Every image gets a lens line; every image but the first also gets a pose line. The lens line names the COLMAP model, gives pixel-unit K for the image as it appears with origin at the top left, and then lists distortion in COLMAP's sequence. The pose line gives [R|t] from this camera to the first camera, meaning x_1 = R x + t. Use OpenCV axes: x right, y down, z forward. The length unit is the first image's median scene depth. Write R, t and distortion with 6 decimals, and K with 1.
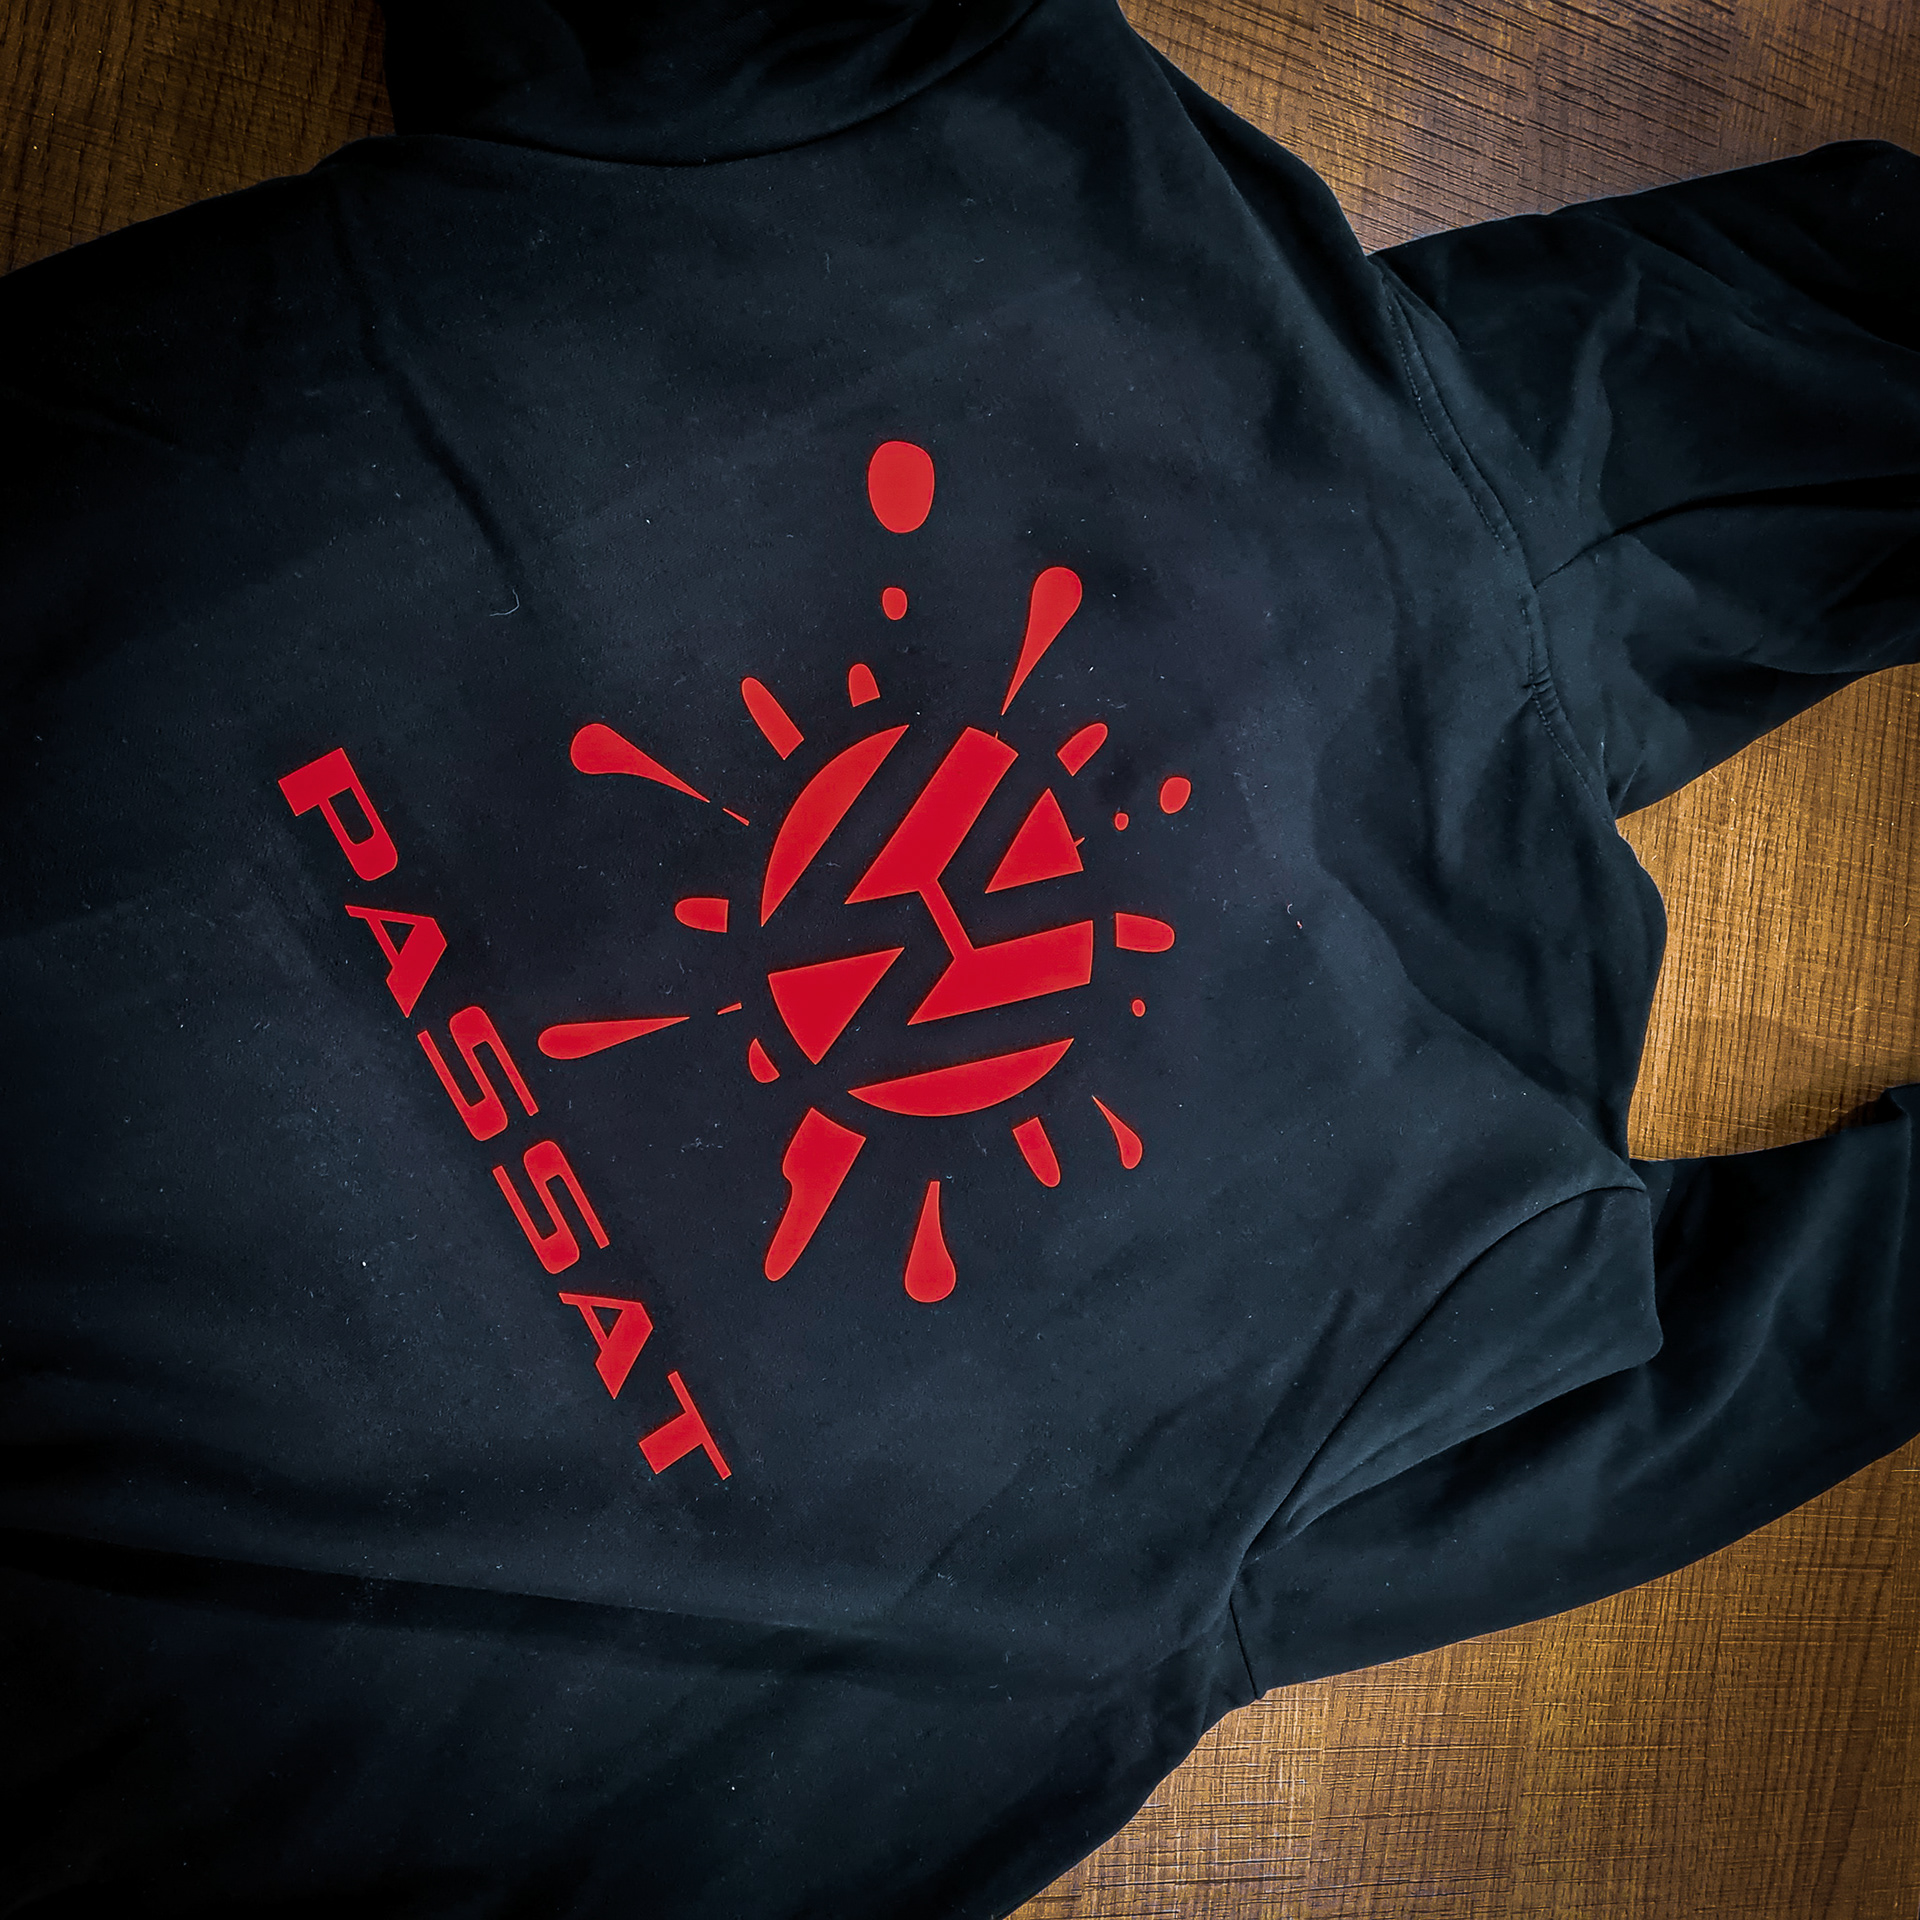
lens RADIAL K [[2849.8, 0, 957.2], [0, 2849.8, 960.1], [0, 0, 1]] dist [0.122652, 0.000000]
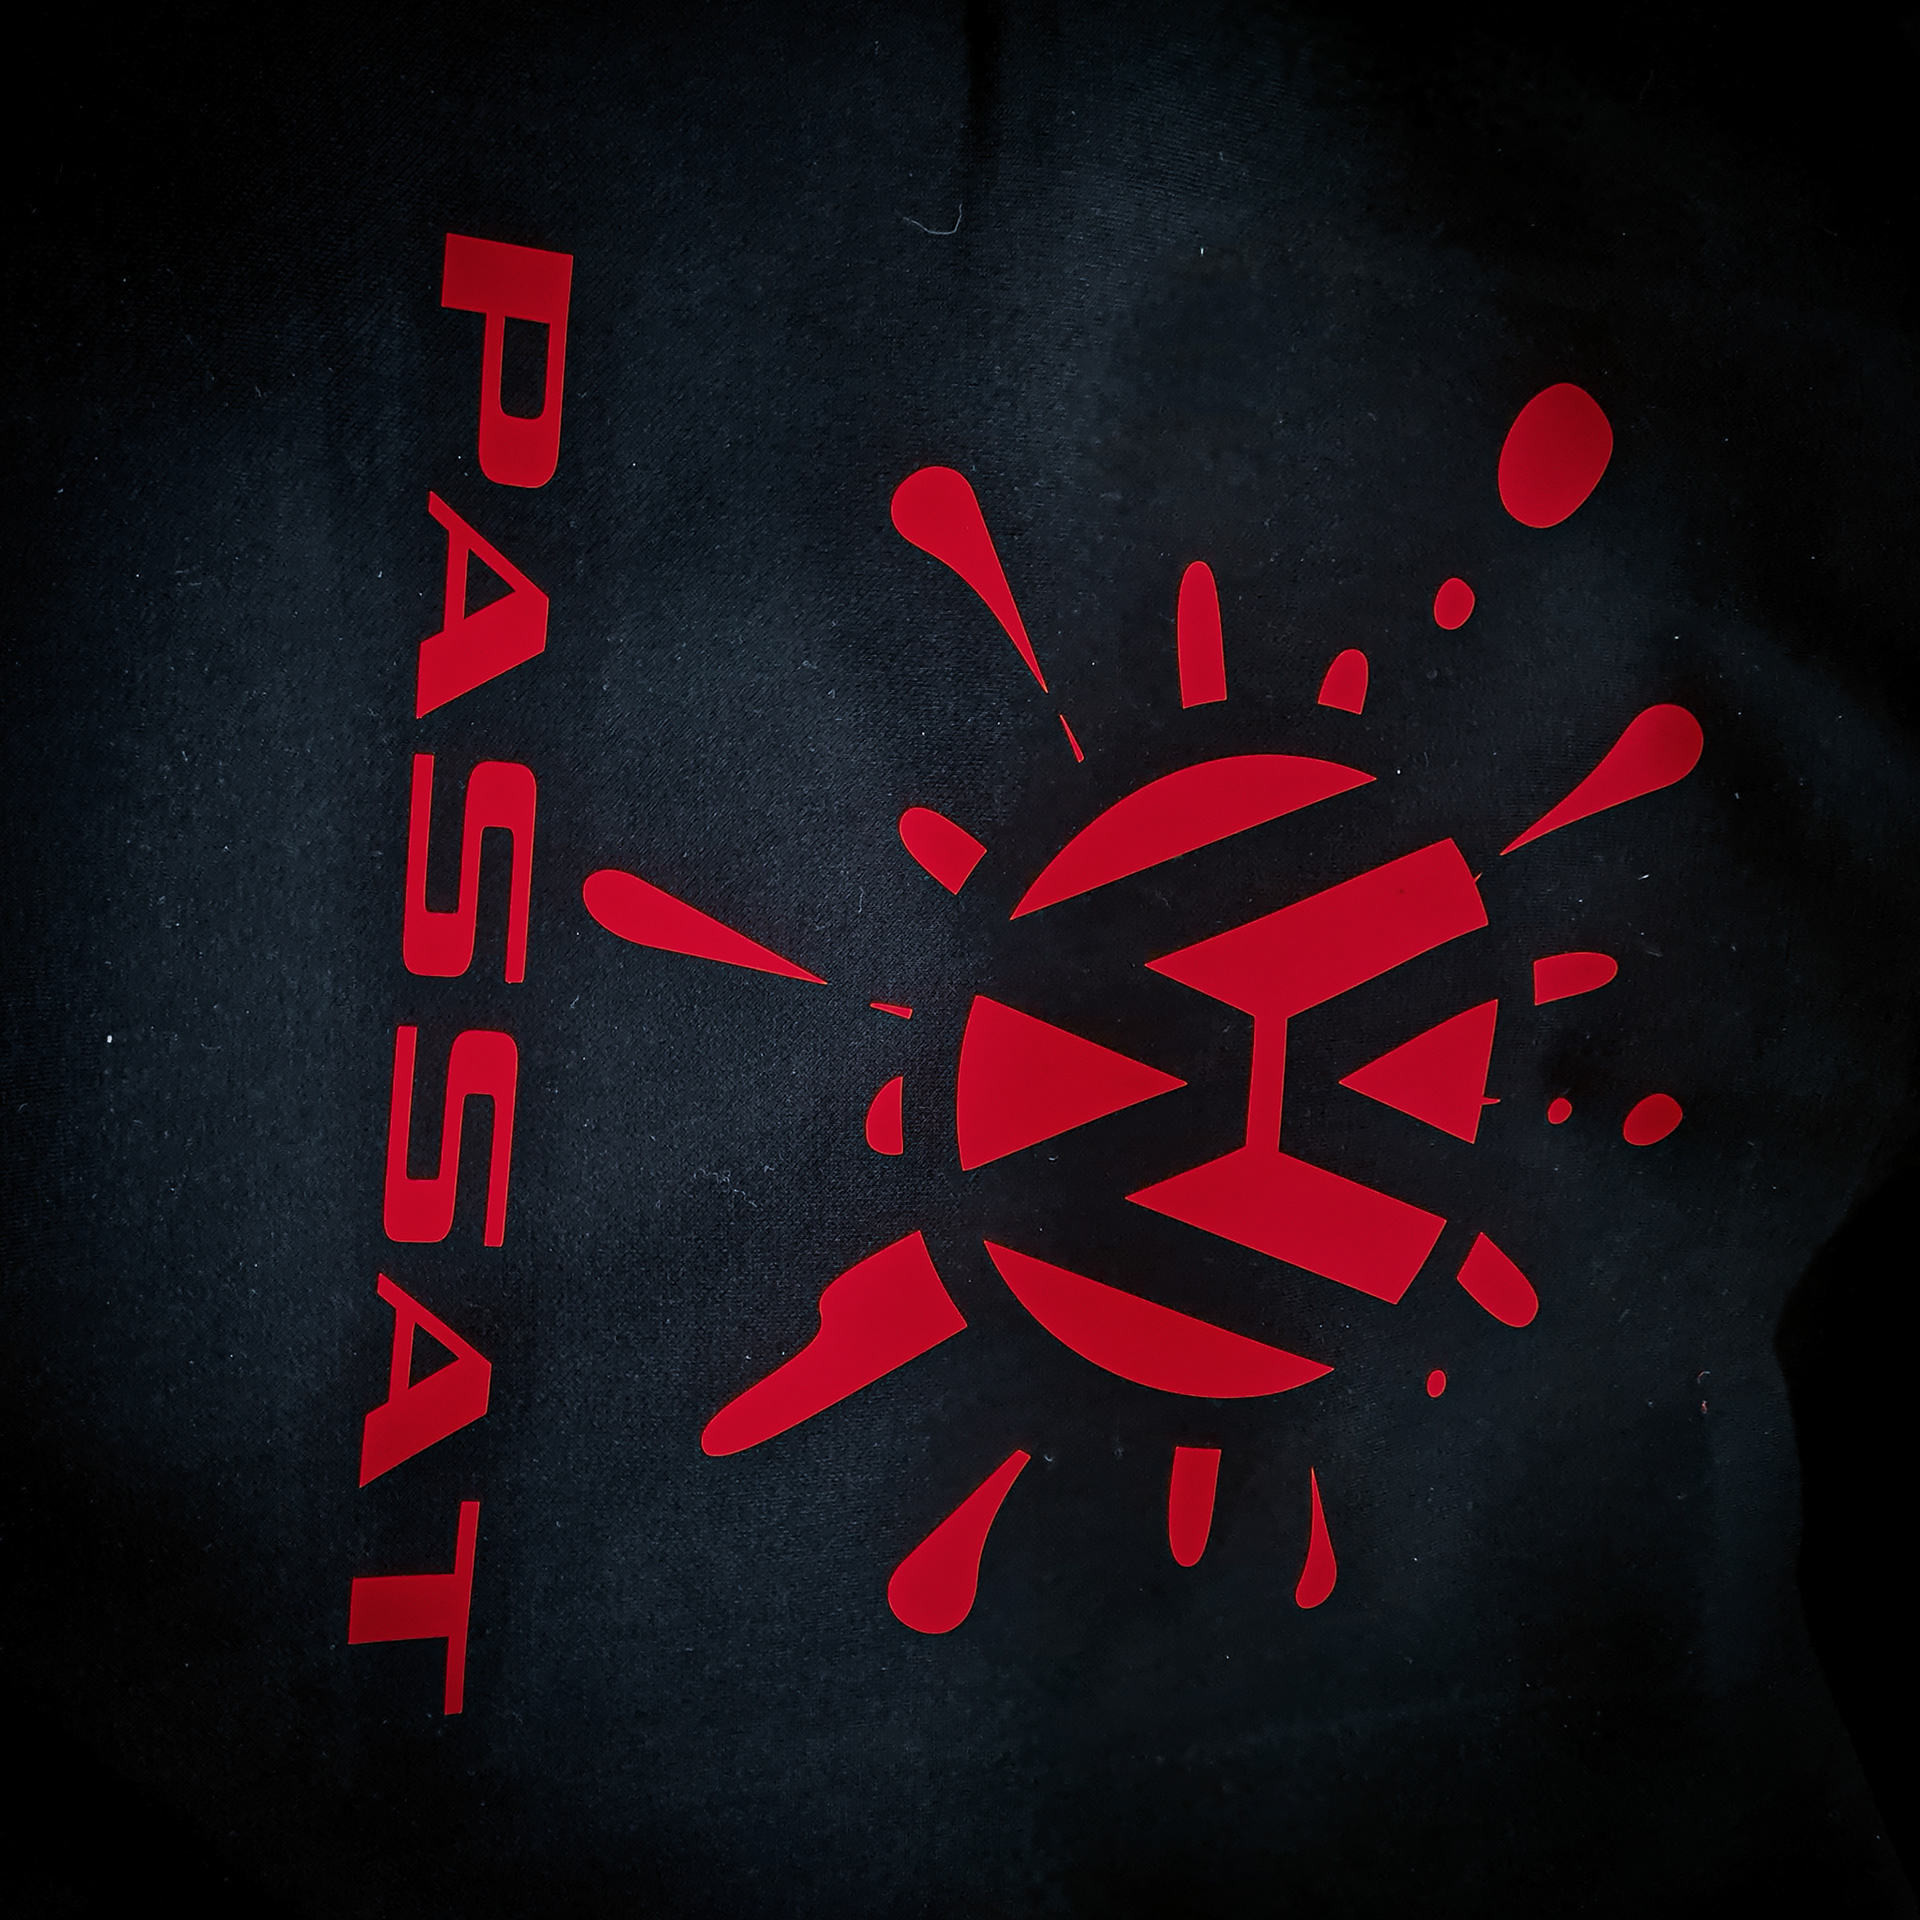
lens RADIAL K [[2849.8, 0, 961.7], [0, 2849.8, 963.4], [0, 0, 1]] dist [0.122652, 0.000000]
pose [[0.852688, 0.520098, -0.049197, -0.043521], [-0.522367, 0.847472, -0.094468, 0.056457], [-0.007440, 0.106251, 0.994312, 0.415529]]
